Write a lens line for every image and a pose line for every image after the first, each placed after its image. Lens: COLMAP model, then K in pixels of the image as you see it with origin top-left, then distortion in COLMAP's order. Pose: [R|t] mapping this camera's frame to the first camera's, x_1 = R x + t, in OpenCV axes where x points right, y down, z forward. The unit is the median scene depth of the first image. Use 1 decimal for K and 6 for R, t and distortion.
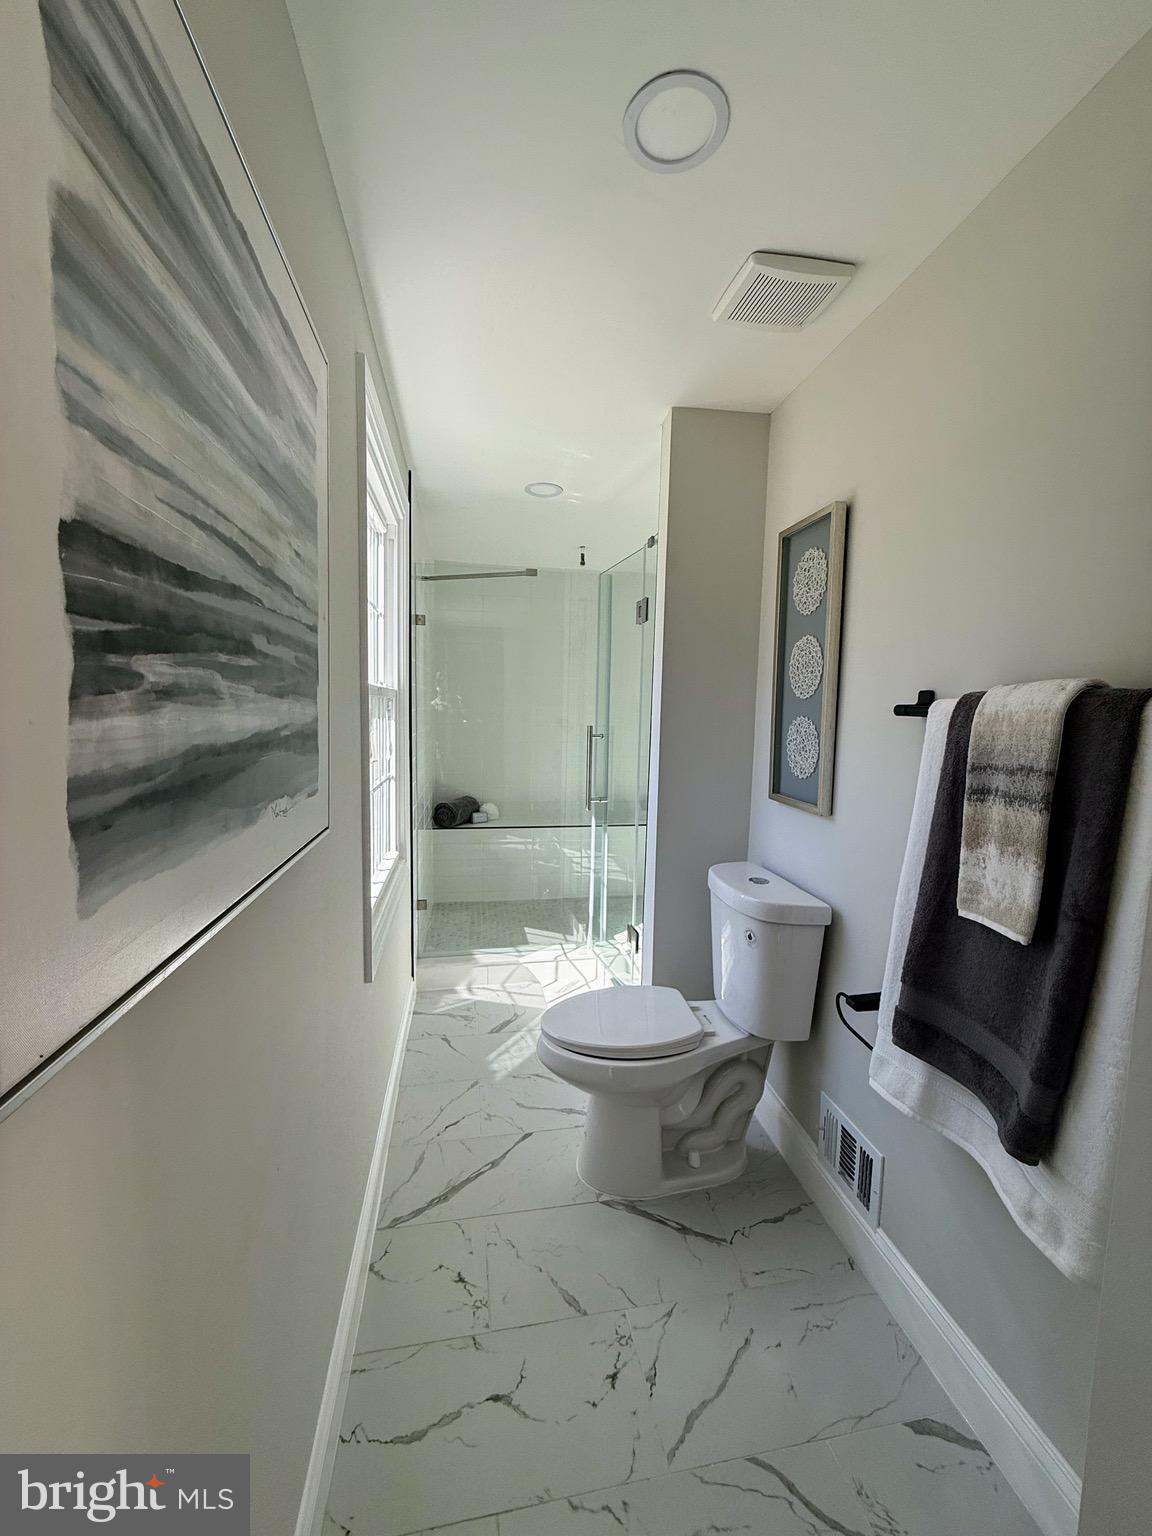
lens RADIAL K [[618.0, 0, 576.9], [0, 618.0, 761.9], [0, 0, 1]] dist [0.013532, -0.002541]
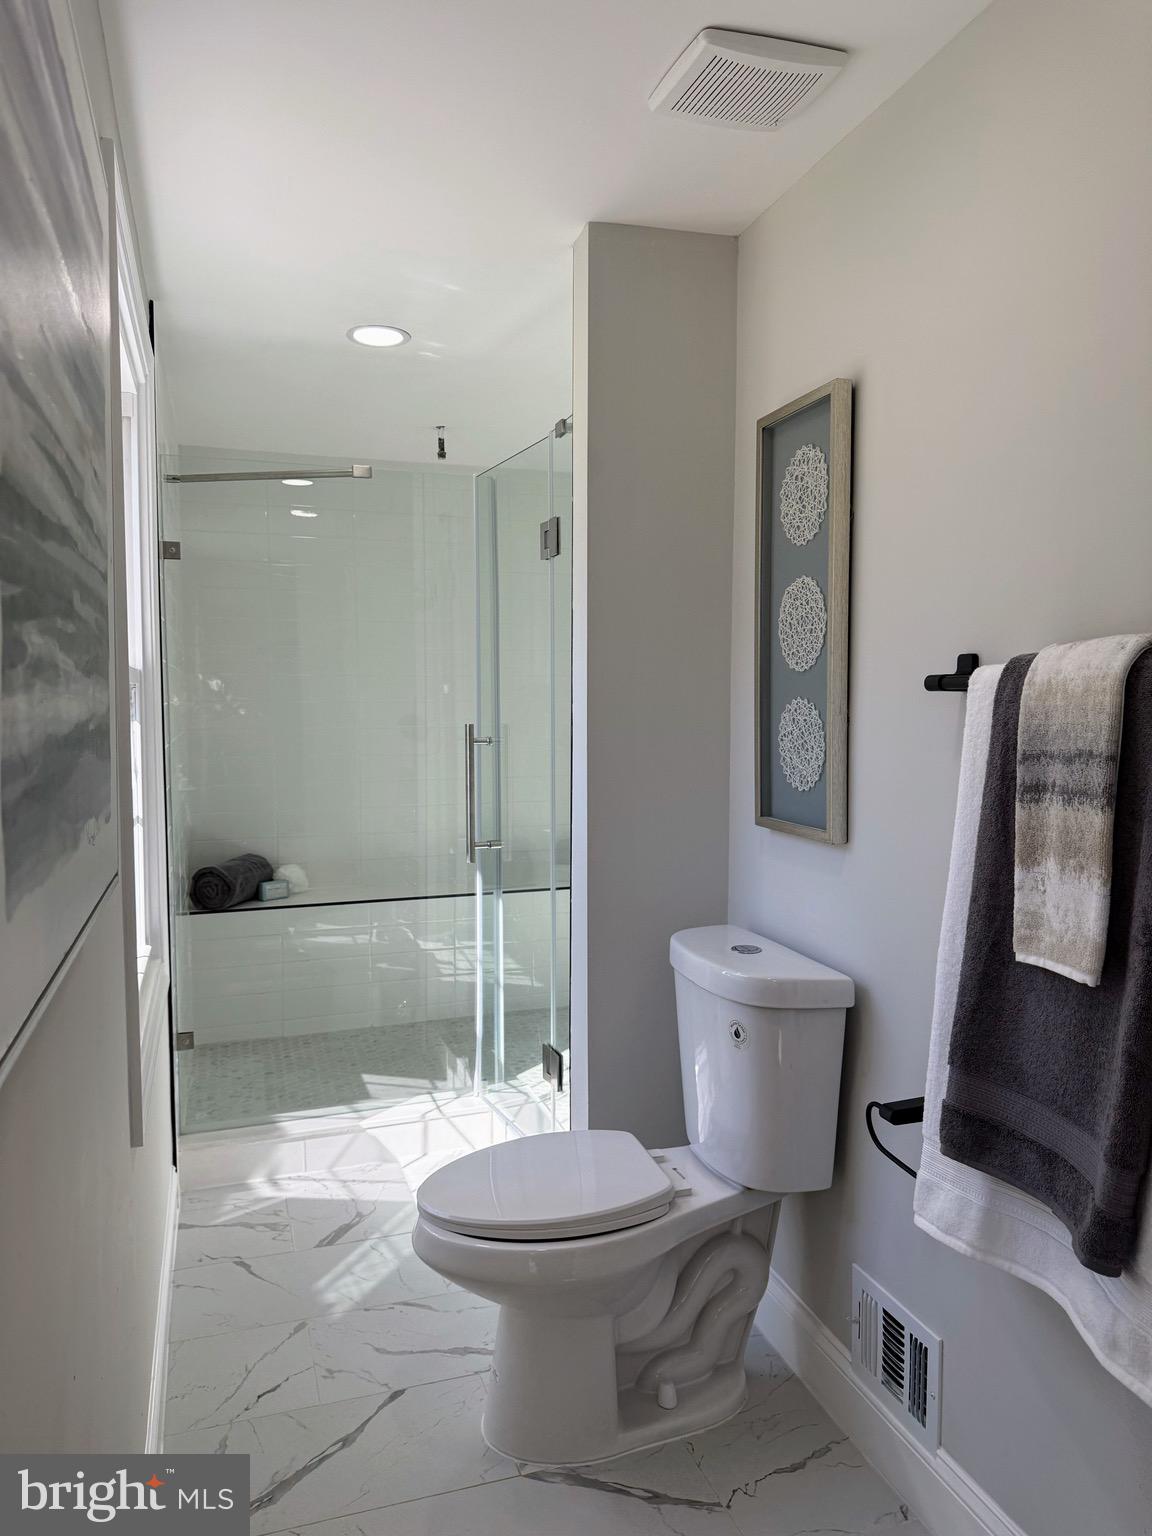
lens RADIAL K [[1106.1, 0, 576.0], [0, 1106.1, 768.0], [0, 0, 1]] dist [0.120713, -0.149743]
pose [[0.989564, -0.031565, 0.140593, -0.048117], [0.035193, 0.999107, -0.023398, 0.022901], [-0.139729, 0.028101, 0.989791, -0.157841]]
